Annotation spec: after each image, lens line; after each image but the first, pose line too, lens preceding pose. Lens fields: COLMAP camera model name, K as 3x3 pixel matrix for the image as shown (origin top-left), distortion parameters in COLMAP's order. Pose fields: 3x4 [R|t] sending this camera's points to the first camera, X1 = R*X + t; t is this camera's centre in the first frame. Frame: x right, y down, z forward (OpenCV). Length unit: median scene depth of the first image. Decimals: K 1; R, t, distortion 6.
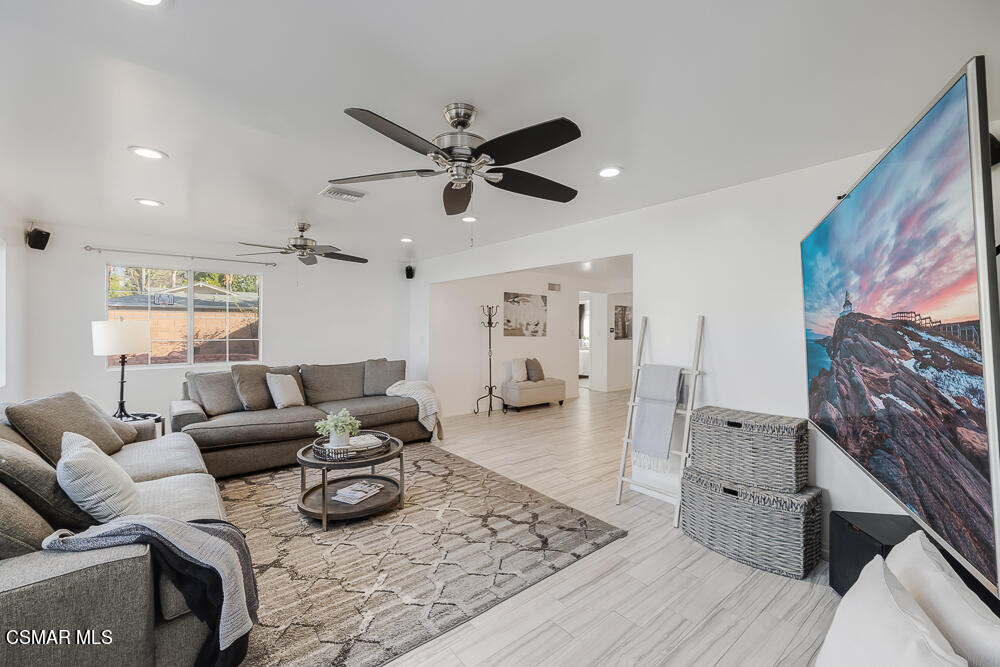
lens RADIAL K [[414.8, 0, 499.4], [0, 414.8, 329.0], [0, 0, 1]] dist [0.010784, 0.000578]
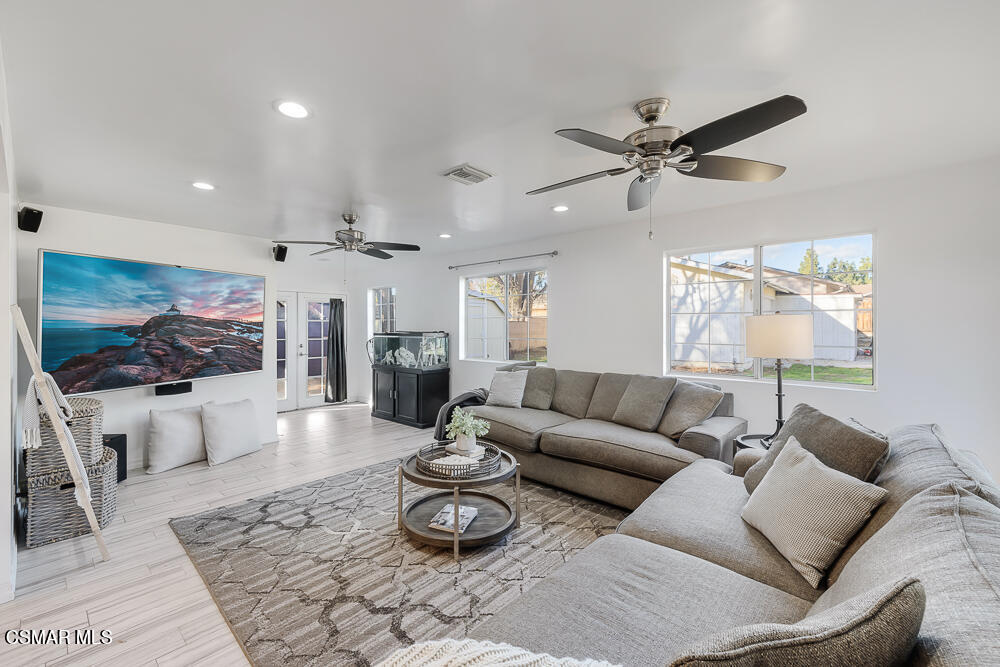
lens RADIAL K [[414.8, 0, 501.6], [0, 414.8, 328.8], [0, 0, 1]] dist [0.010784, 0.000578]
pose [[-0.986564, -0.004573, -0.163312, -0.293924], [-0.004347, 0.999989, -0.001742, 0.005234], [0.163318, -0.001009, -0.986573, 1.870865]]
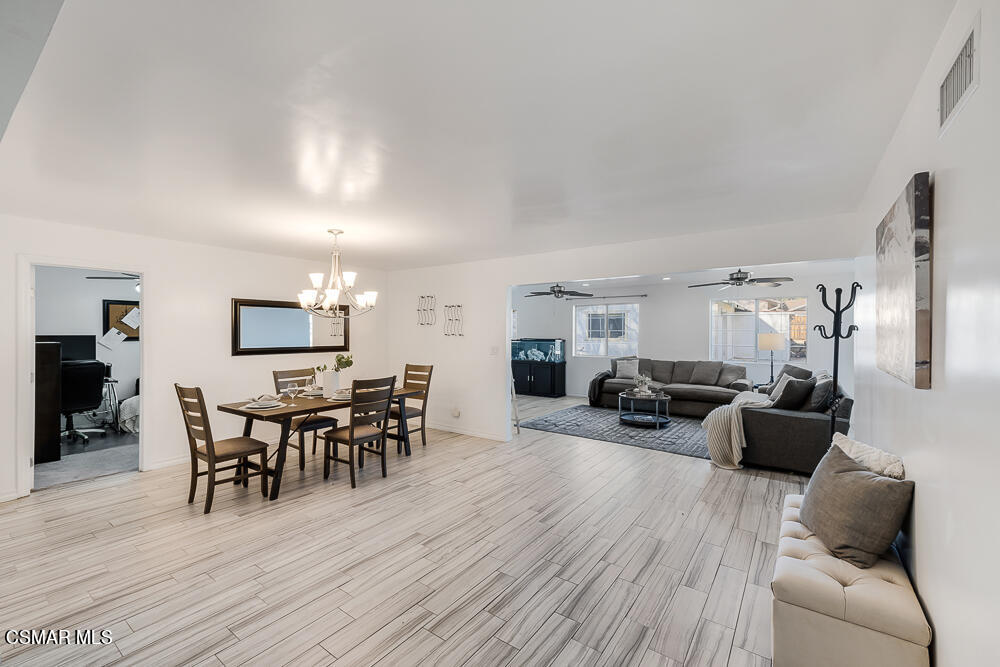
lens RADIAL K [[414.8, 0, 499.7], [0, 414.8, 338.6], [0, 0, 1]] dist [0.010784, 0.000578]
pose [[-0.964314, -0.007827, -0.264646, 0.908279], [-0.010177, 0.999920, 0.007507, -0.006406], [0.264566, 0.009932, -0.964316, 2.807628]]
